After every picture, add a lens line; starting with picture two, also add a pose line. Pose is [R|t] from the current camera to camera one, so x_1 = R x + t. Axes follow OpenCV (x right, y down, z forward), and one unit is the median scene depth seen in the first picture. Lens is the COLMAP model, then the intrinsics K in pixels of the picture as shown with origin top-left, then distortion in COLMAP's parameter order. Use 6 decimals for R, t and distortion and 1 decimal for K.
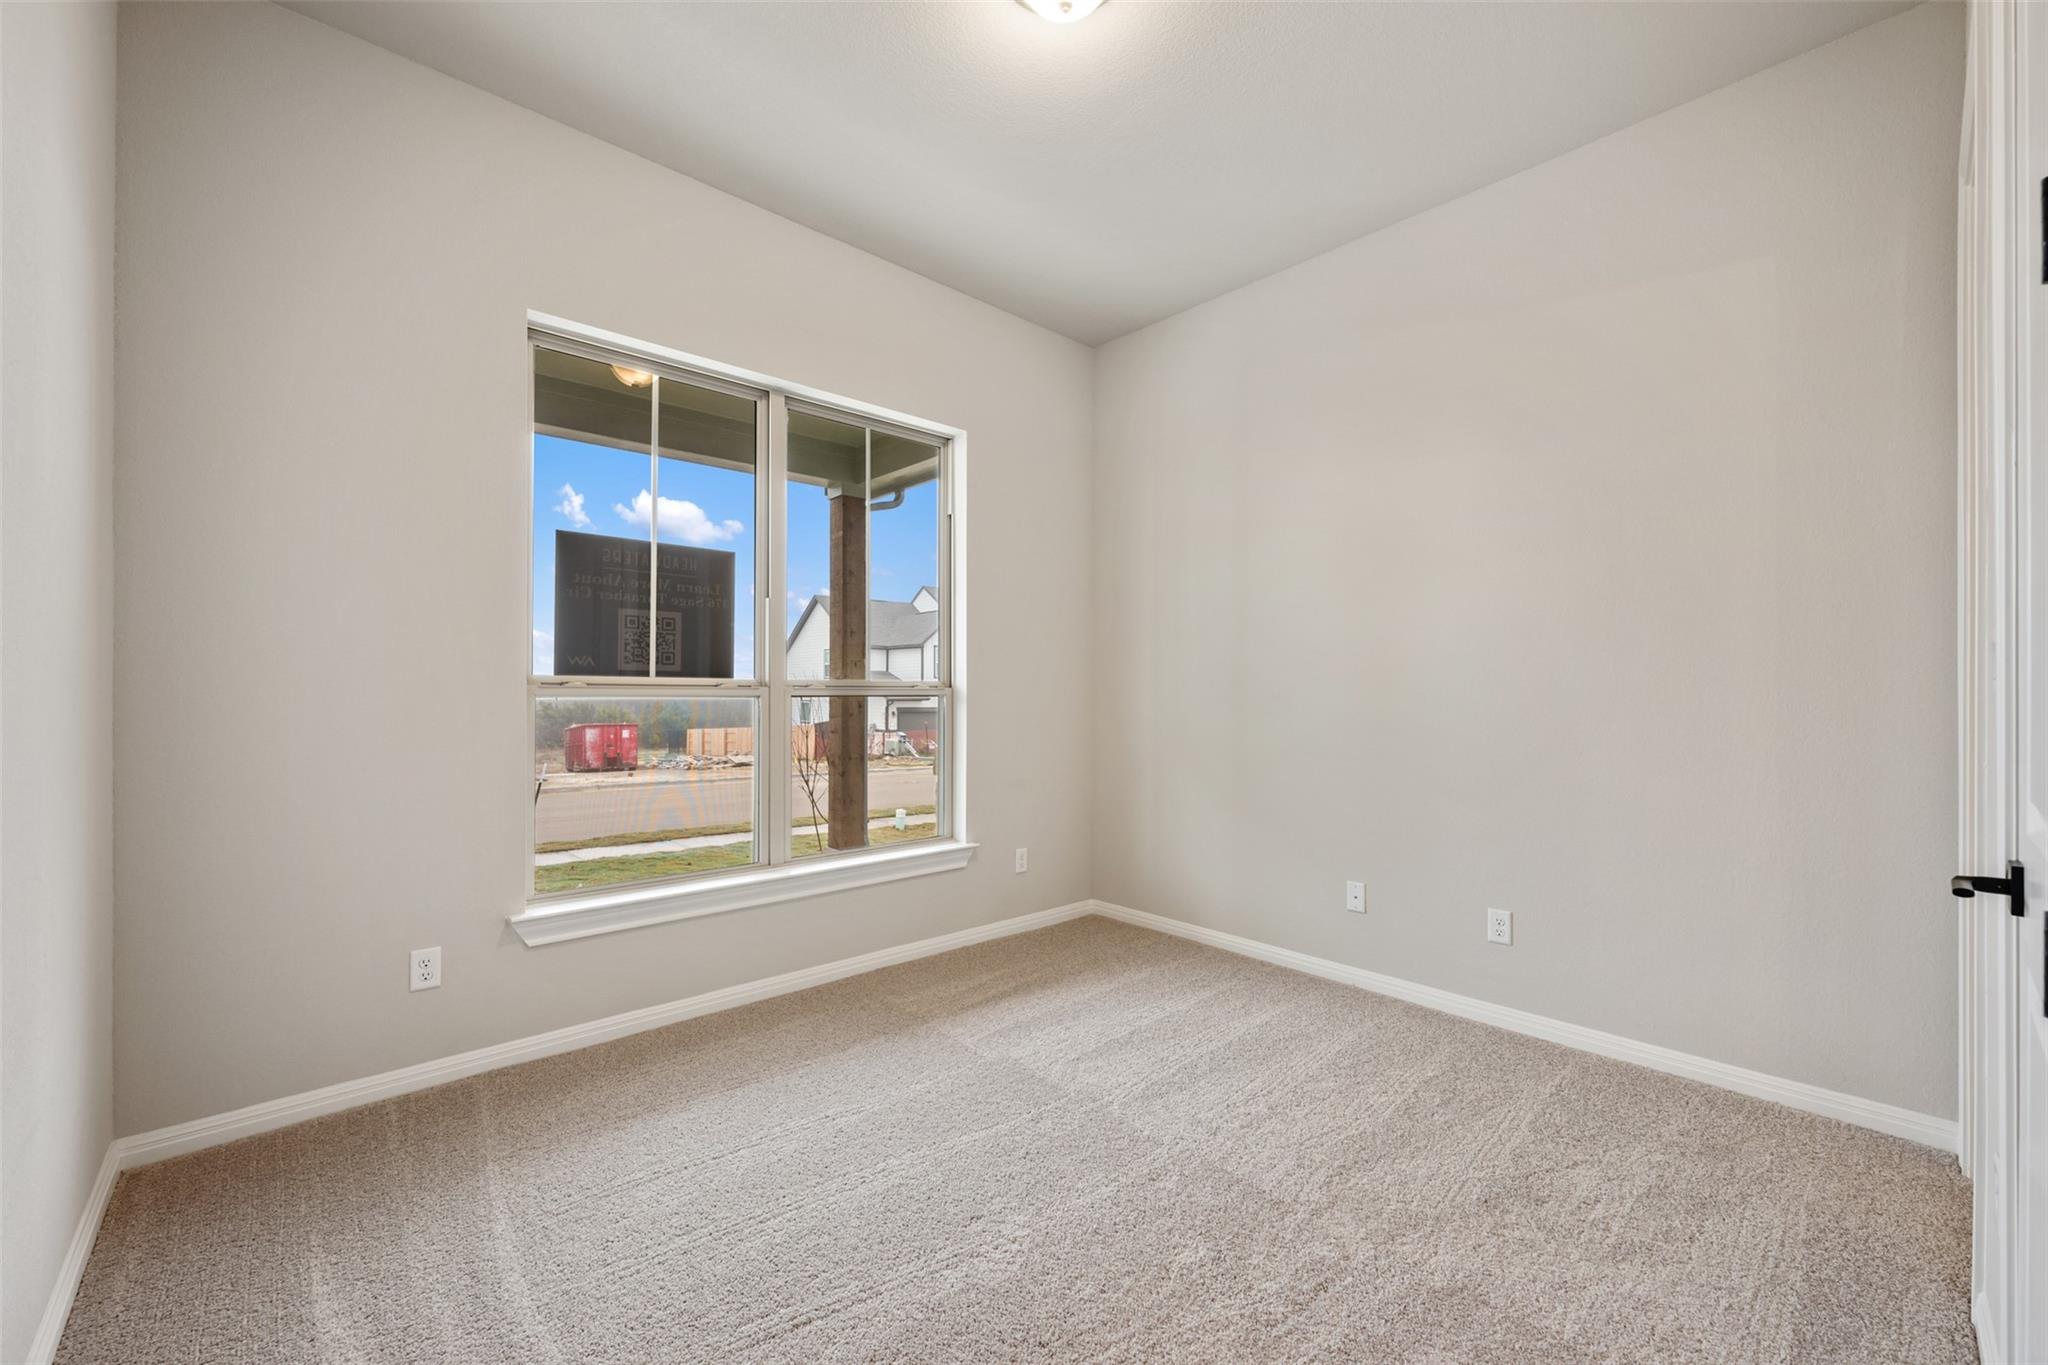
lens RADIAL K [[815.3, 0, 1018.3], [0, 815.3, 696.1], [0, 0, 1]] dist [-0.000223, 0.000105]
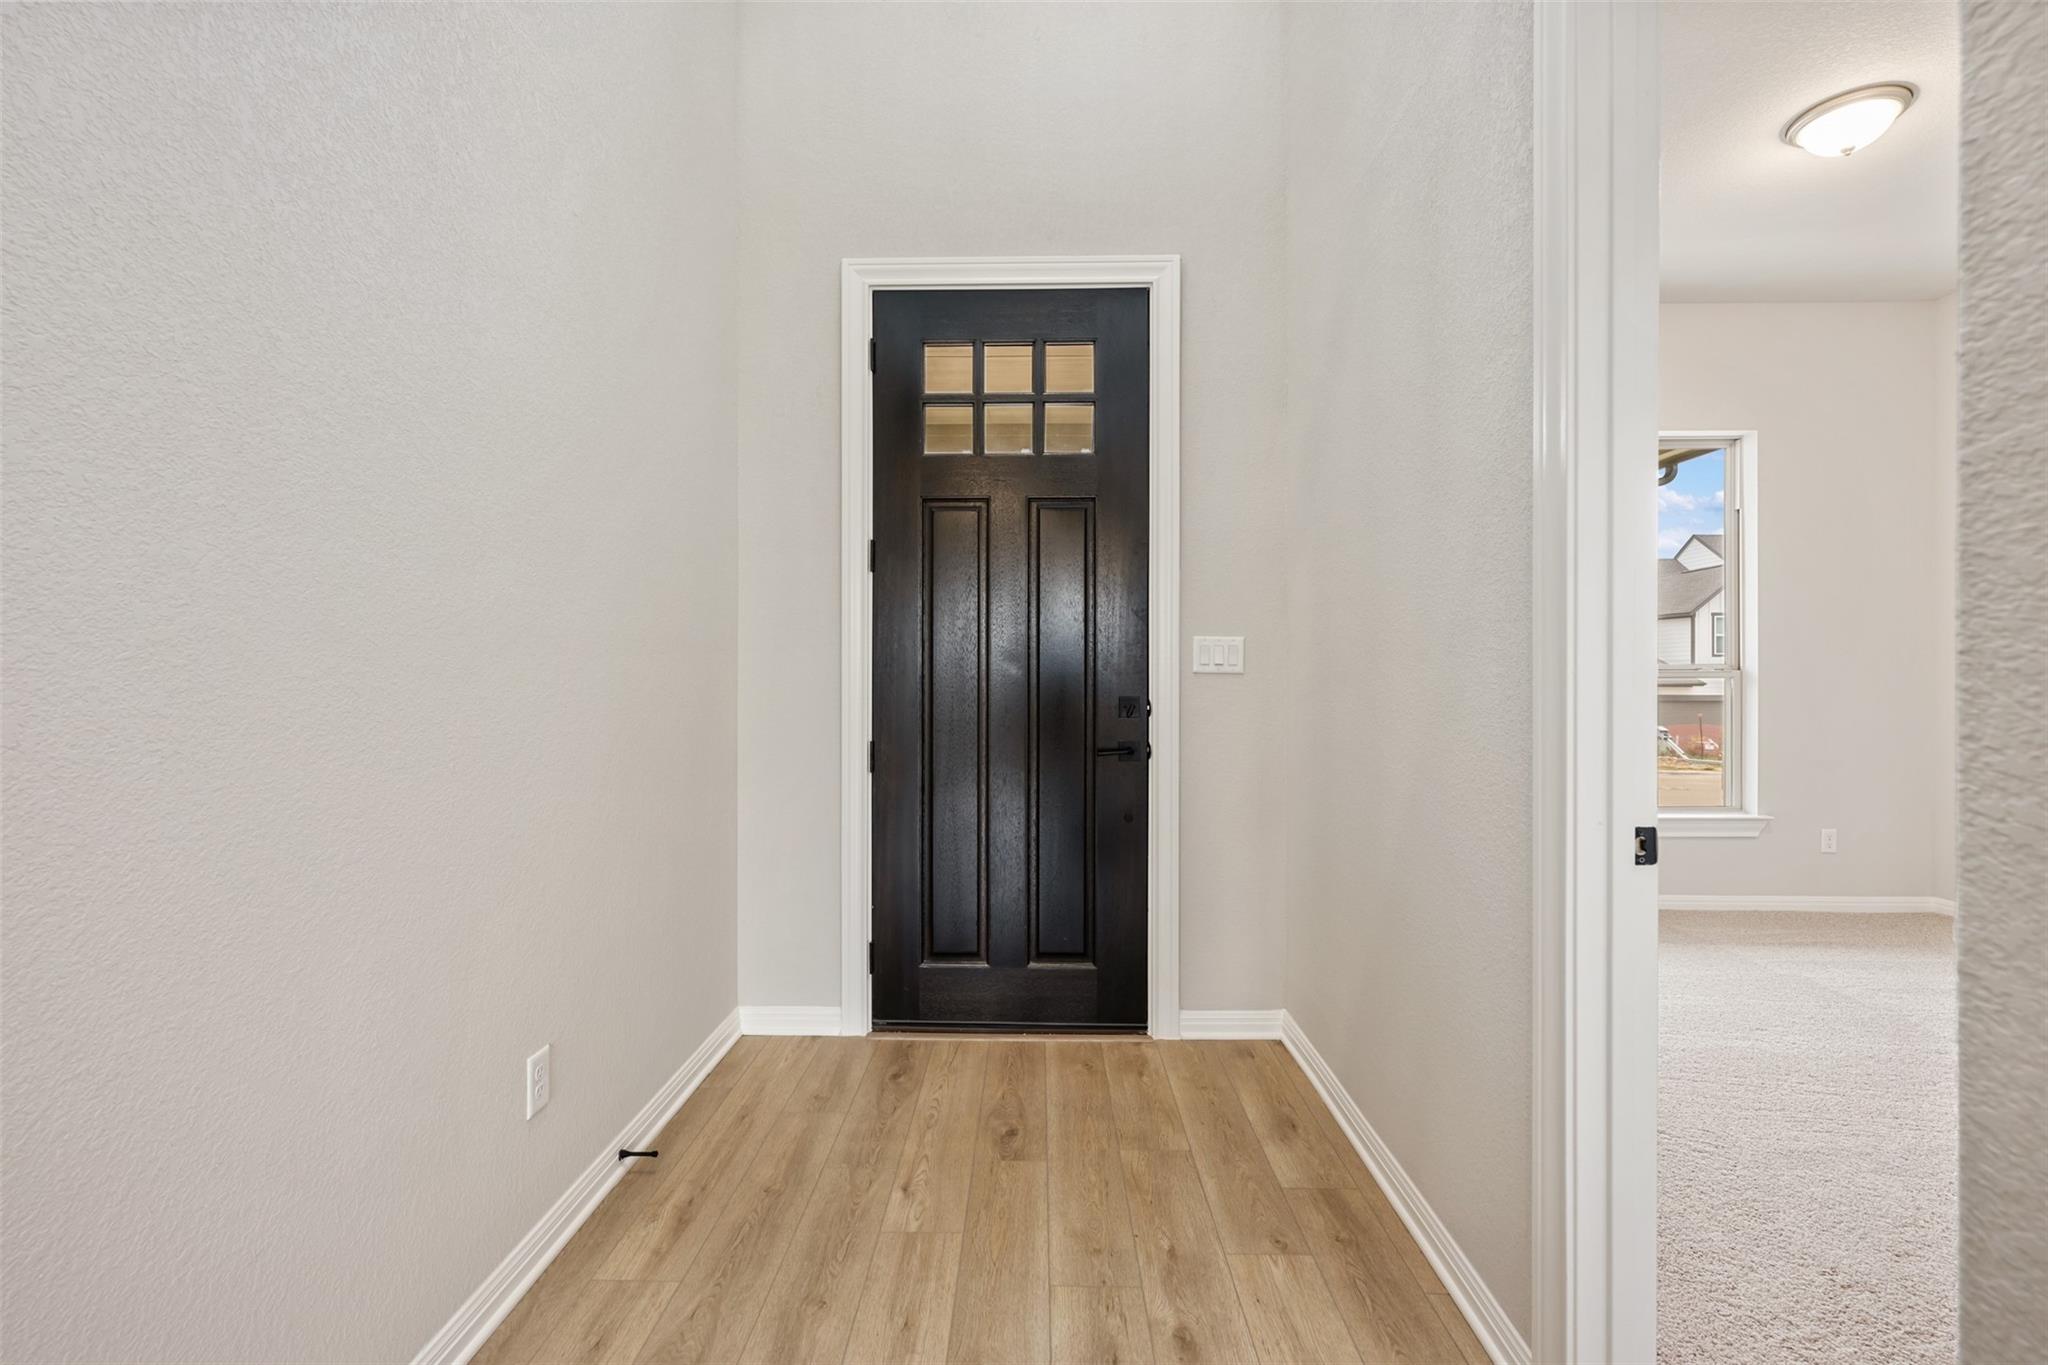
lens RADIAL K [[903.7, 0, 1024.0], [0, 903.7, 682.5], [0, 0, 1]] dist [0.000086, 0.000169]
pose [[0.729541, -0.001932, -0.683935, 0.040760], [0.002807, 0.999996, 0.000169, 0.002526], [0.683932, -0.002043, 0.729543, -0.475875]]
